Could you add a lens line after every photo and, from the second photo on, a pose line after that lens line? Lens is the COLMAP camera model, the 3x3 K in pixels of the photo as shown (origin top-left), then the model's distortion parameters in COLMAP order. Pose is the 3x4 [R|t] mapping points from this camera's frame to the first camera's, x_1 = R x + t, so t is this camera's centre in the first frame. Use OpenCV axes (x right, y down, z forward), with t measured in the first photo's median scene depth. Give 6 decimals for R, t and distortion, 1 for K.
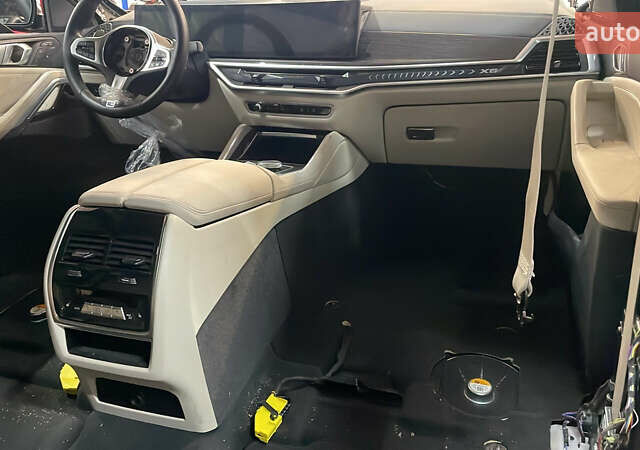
lens RADIAL K [[581.1, 0, 321.0], [0, 581.1, 215.7], [0, 0, 1]] dist [0.113820, -0.143782]
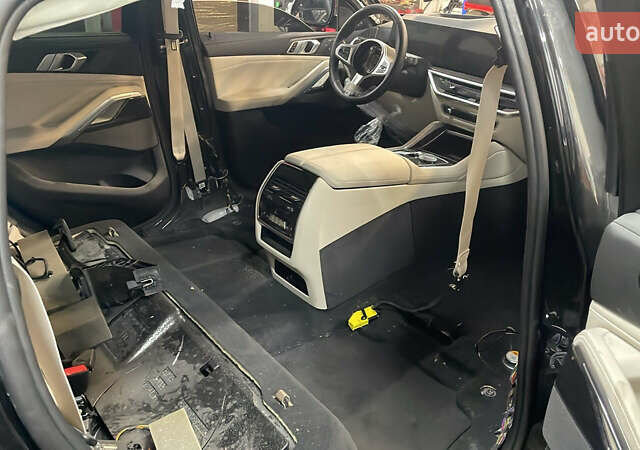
lens RADIAL K [[581.1, 0, 321.0], [0, 581.1, 215.7], [0, 0, 1]] dist [0.113820, -0.143782]
pose [[0.840846, 0.266012, -0.471397, 0.374936], [-0.229522, 0.963957, 0.134560, -0.081073], [0.490201, -0.004948, 0.871595, -0.316447]]
